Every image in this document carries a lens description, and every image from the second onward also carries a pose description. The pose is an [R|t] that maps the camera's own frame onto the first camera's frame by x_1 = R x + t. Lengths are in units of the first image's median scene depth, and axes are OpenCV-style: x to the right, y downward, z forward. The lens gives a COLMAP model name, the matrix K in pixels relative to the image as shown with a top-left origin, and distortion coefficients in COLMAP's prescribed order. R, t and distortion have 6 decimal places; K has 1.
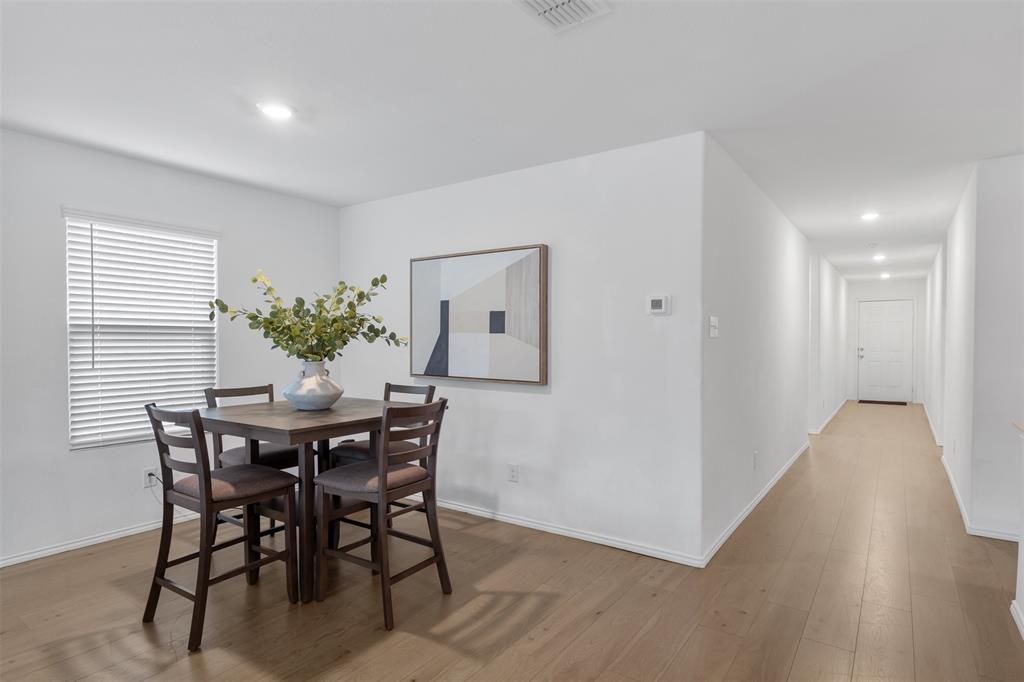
lens RADIAL K [[559.1, 0, 511.7], [0, 559.1, 346.0], [0, 0, 1]] dist [-0.003355, -0.000039]
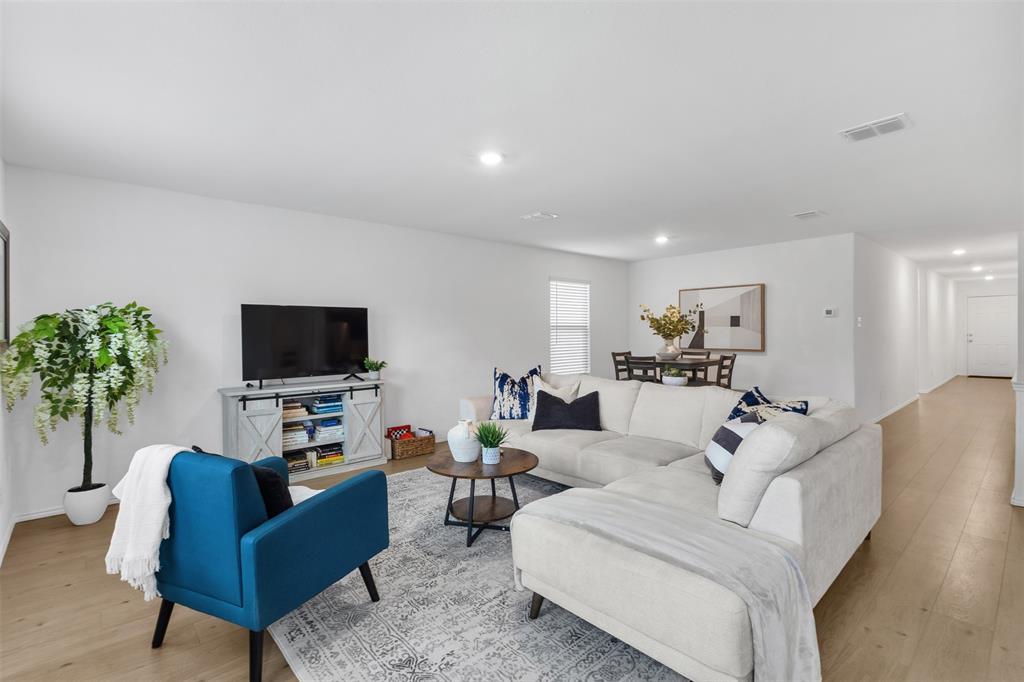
lens RADIAL K [[471.2, 0, 512.4], [0, 471.2, 334.1], [0, 0, 1]] dist [0.000705, 0.000620]
pose [[0.972900, -0.010248, -0.230997, -0.423973], [0.008604, 0.999930, -0.008126, 0.011032], [0.231064, 0.005919, 0.972921, -0.870489]]
